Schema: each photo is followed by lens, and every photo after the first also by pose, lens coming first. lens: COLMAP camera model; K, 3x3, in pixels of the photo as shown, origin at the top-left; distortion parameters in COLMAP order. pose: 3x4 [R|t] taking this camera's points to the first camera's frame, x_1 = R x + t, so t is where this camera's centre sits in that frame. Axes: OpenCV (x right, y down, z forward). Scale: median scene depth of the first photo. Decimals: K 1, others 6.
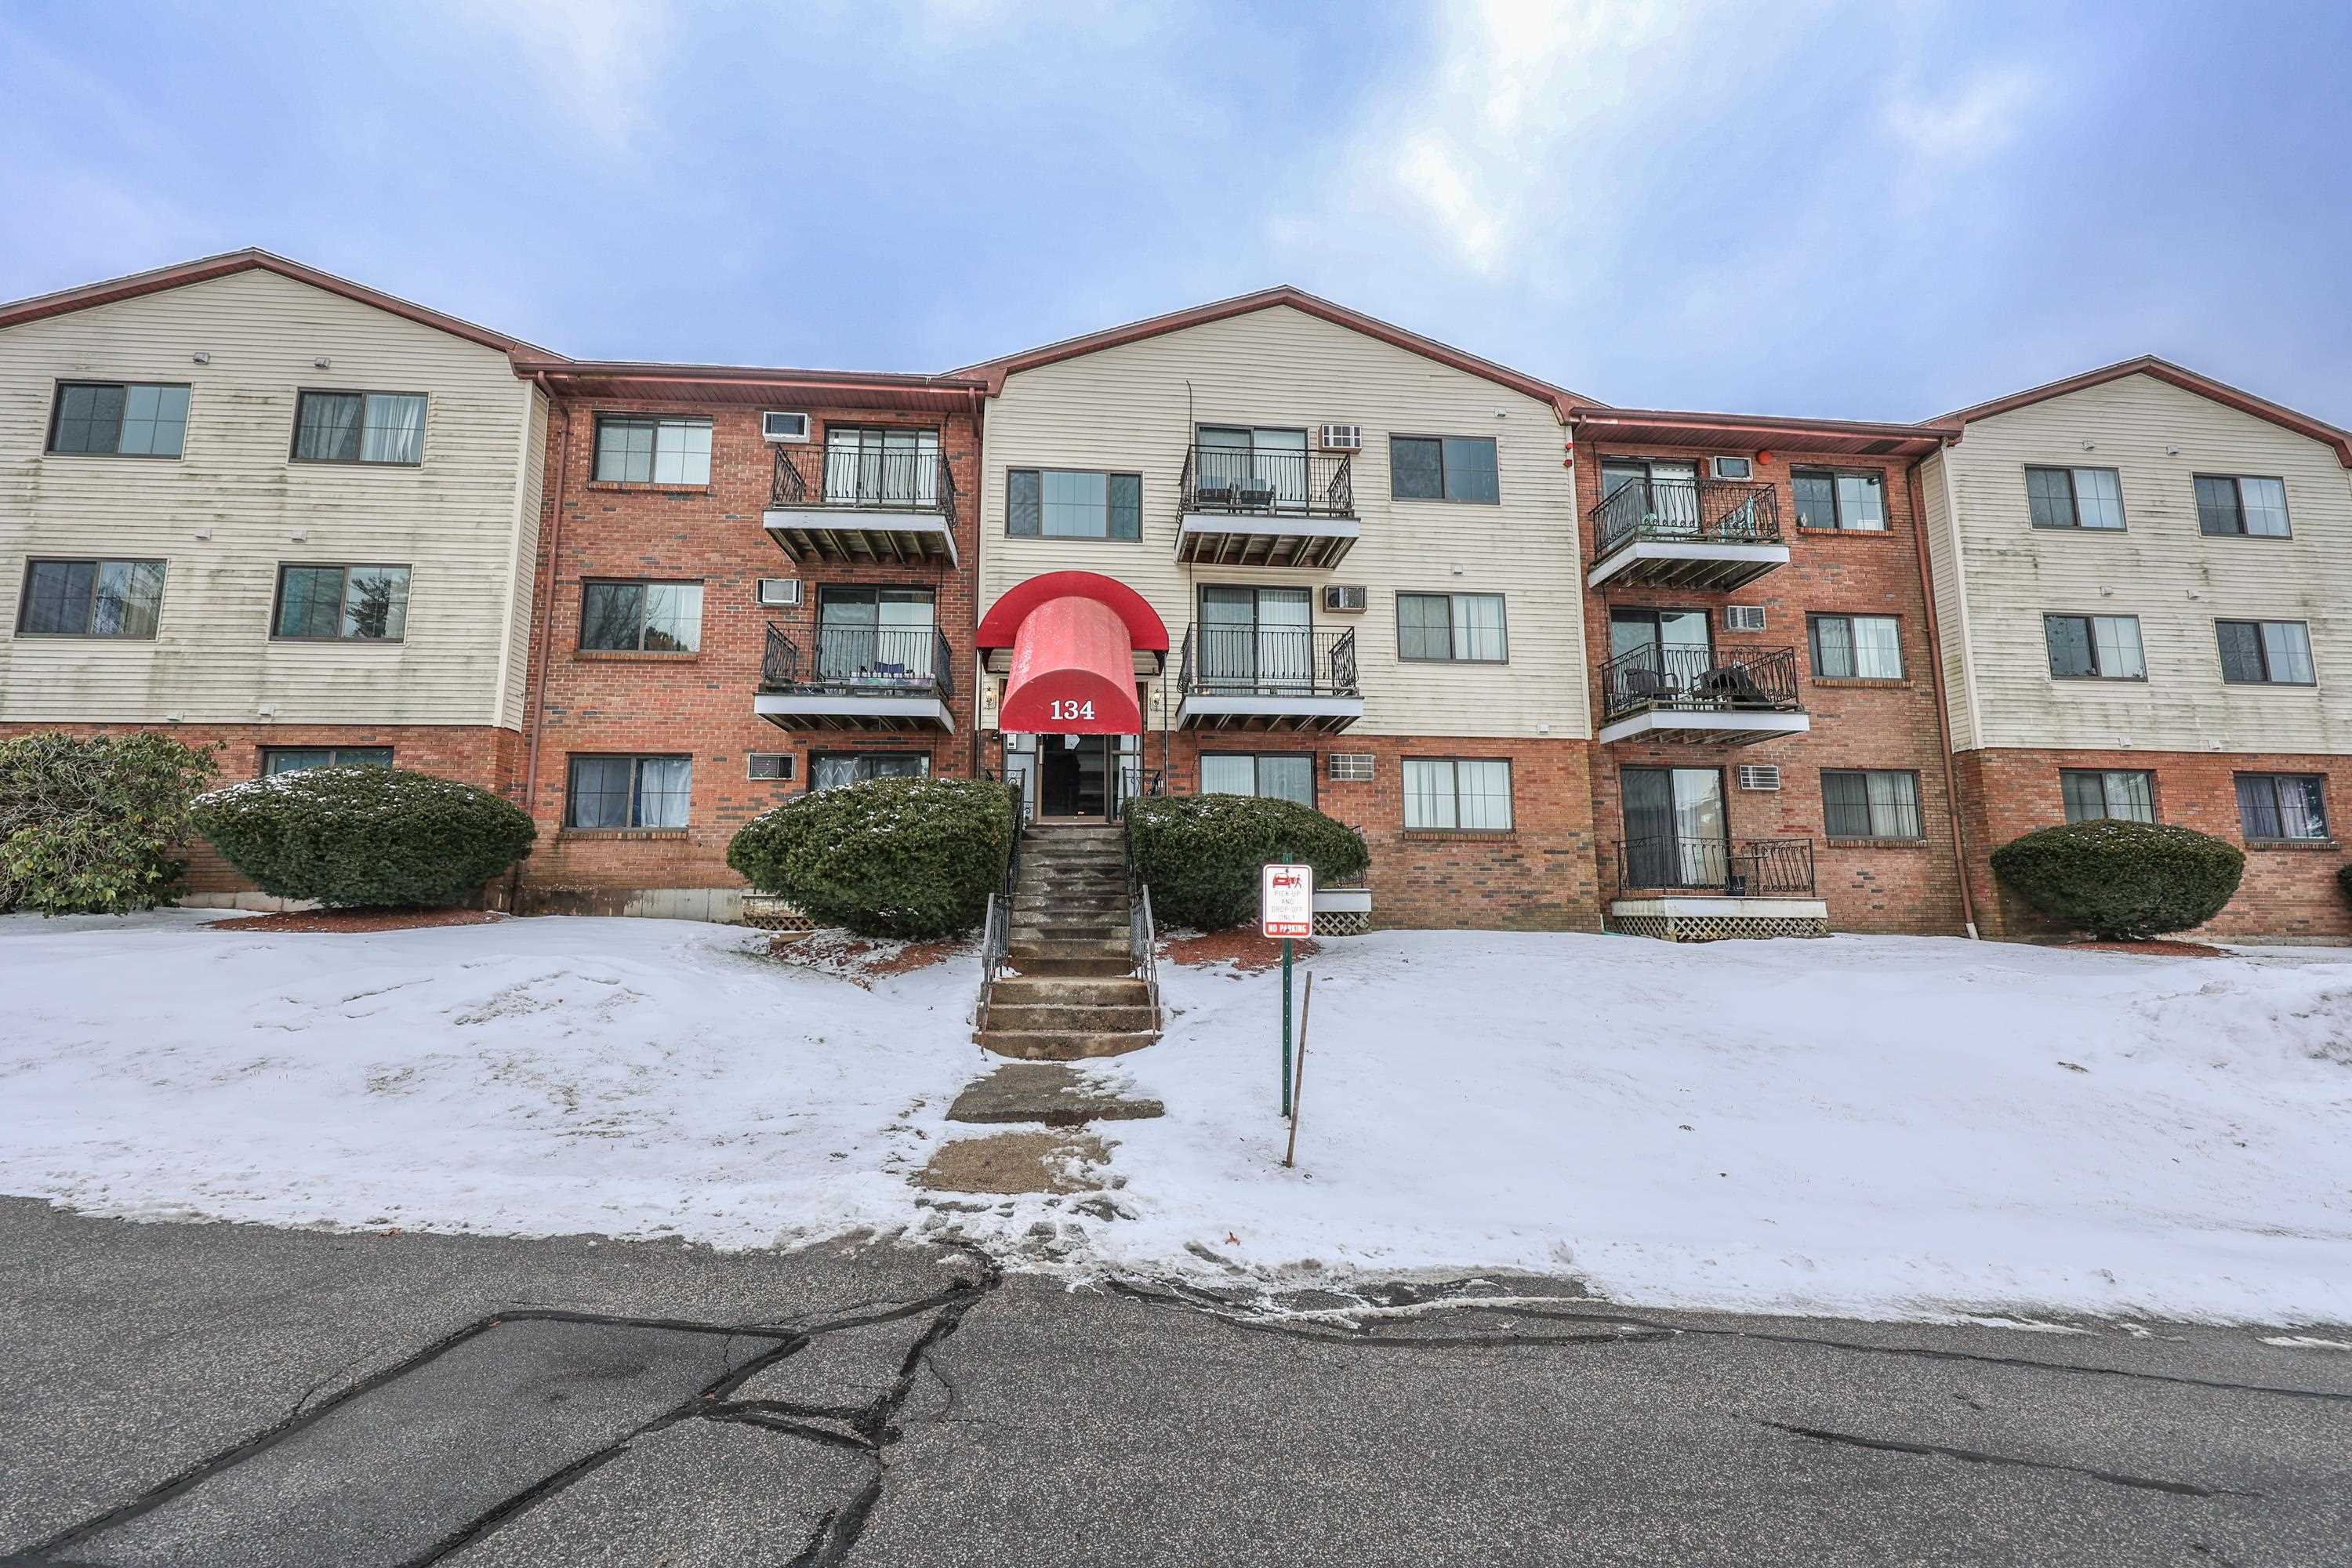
lens RADIAL K [[970.1, 0, 1167.2], [0, 970.1, 793.9], [0, 0, 1]] dist [0.003487, 0.000256]
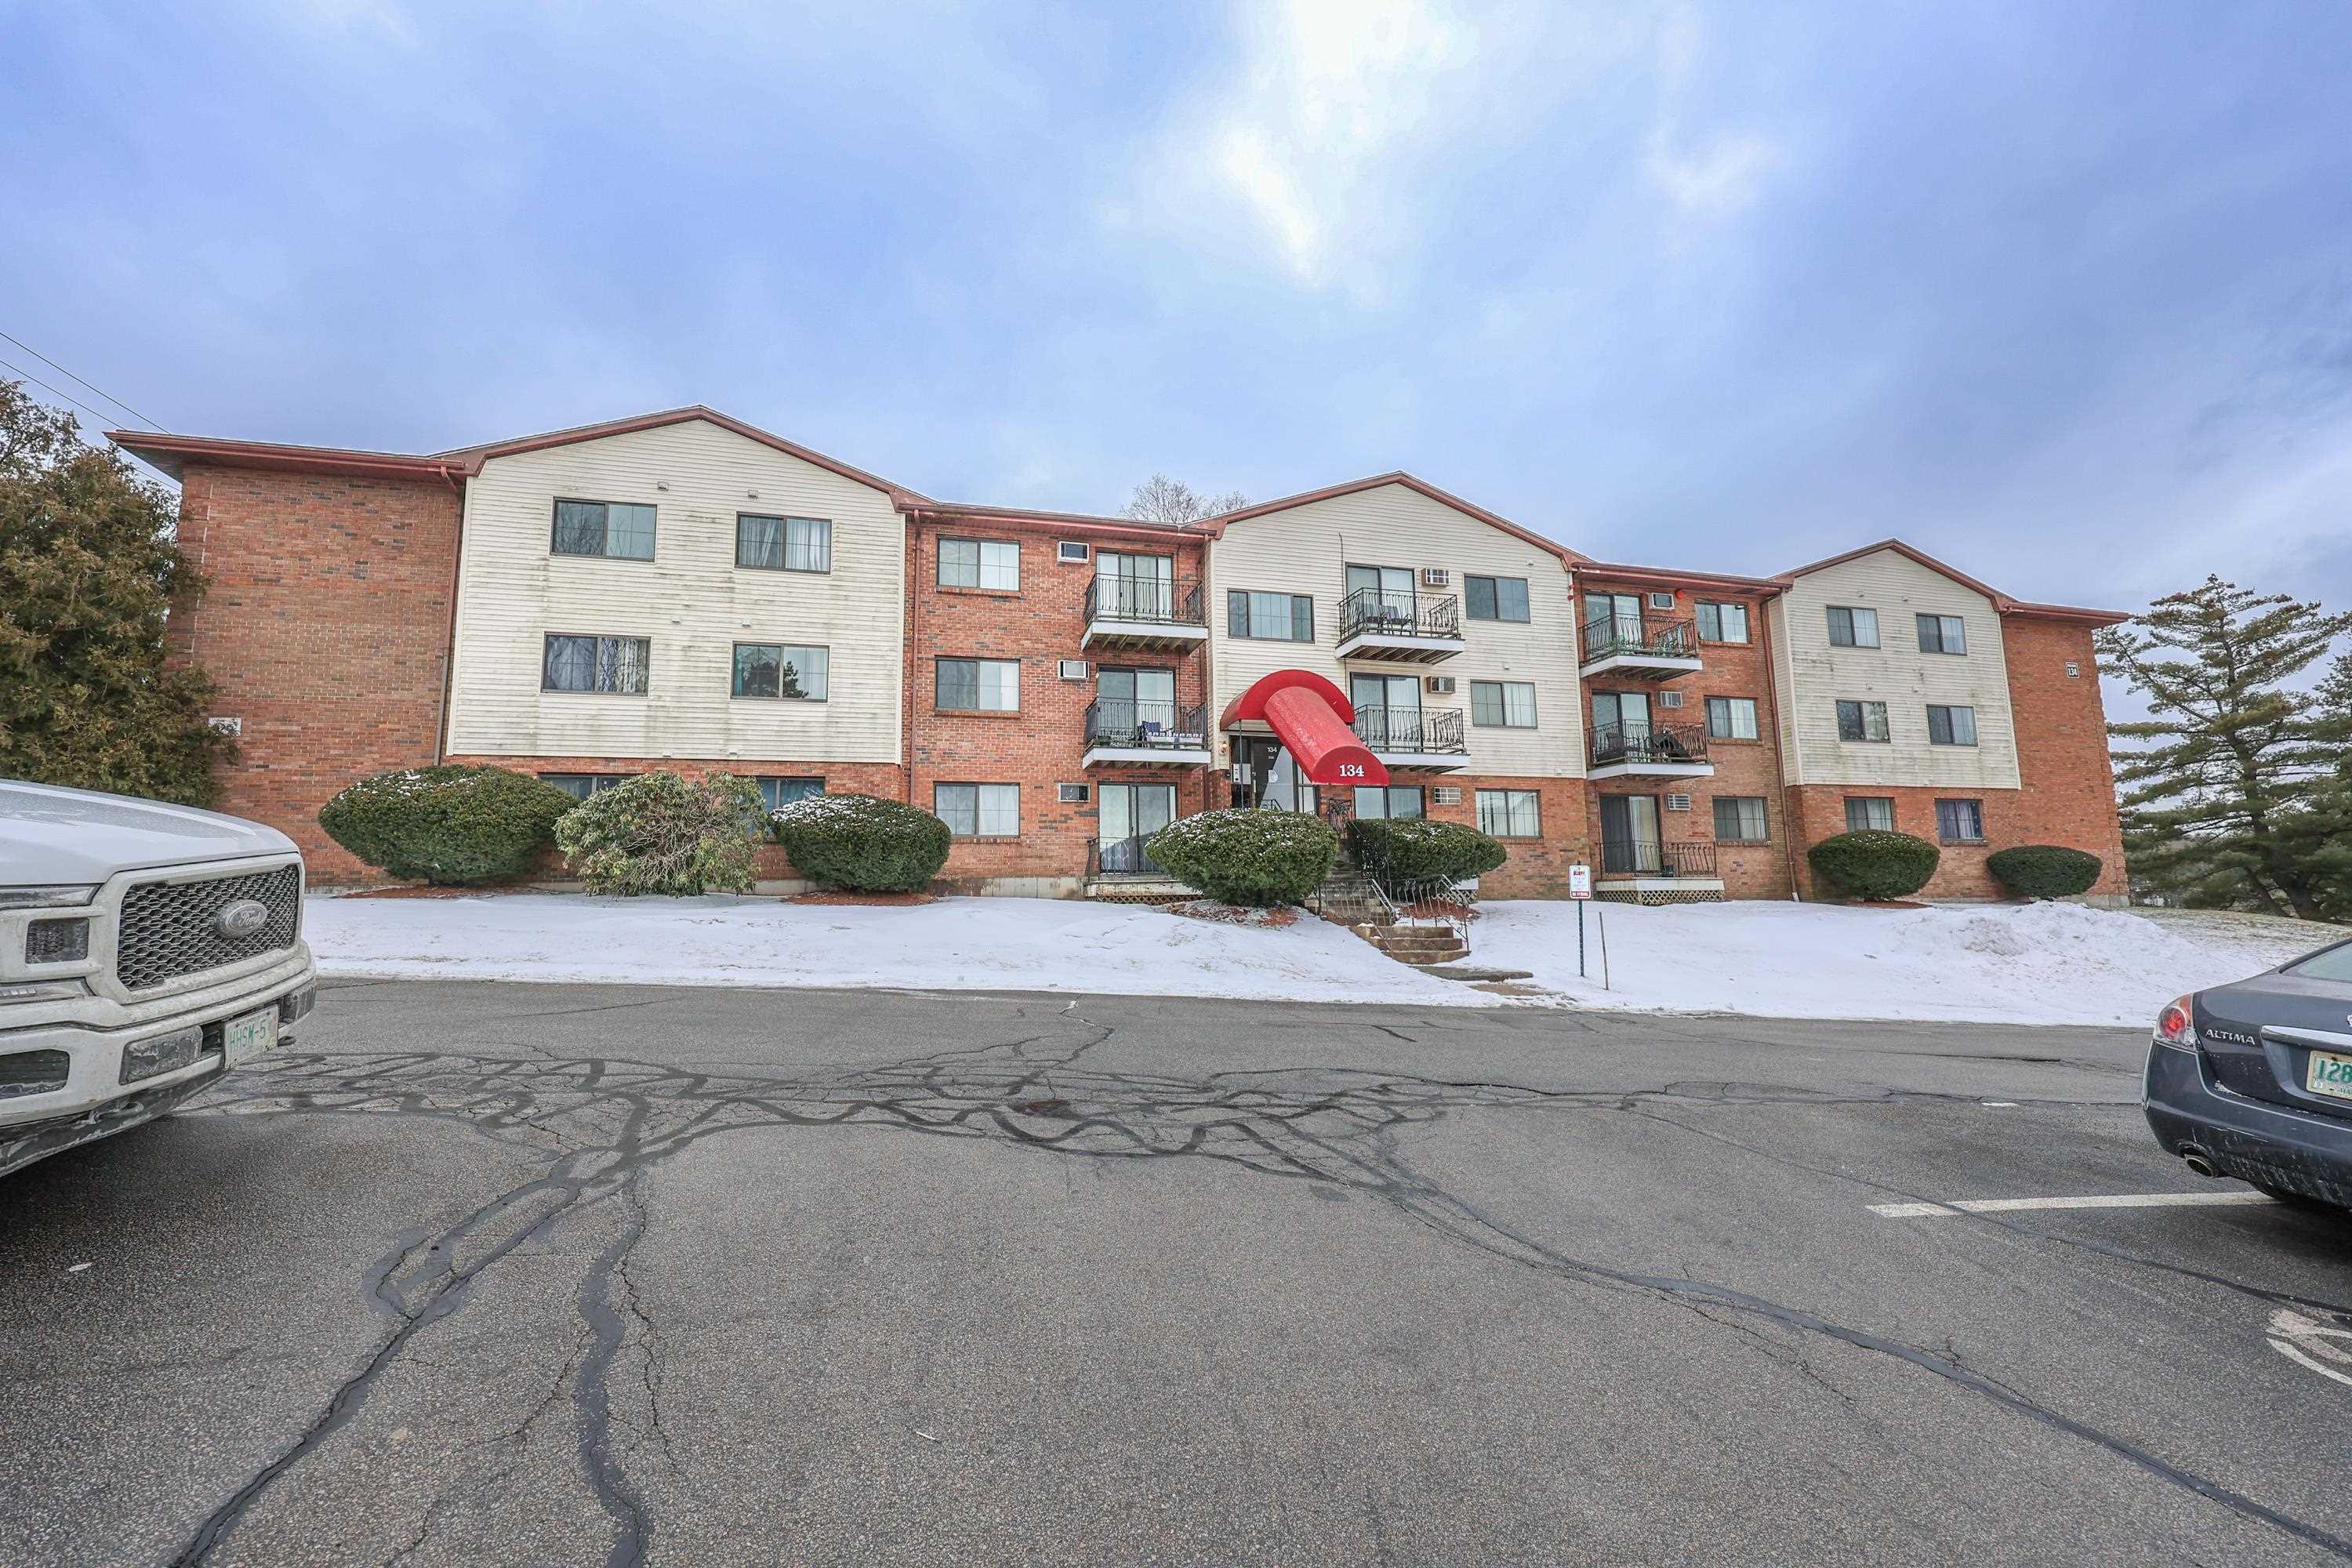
lens RADIAL K [[989.5, 0, 1176.0], [0, 989.5, 784.0], [0, 0, 1]] dist [0.043719, -0.033544]
pose [[0.982767, 0.009862, 0.184583, -0.507794], [-0.011116, 0.999922, 0.005760, -0.048310], [-0.184512, -0.007712, 0.982800, -0.455684]]
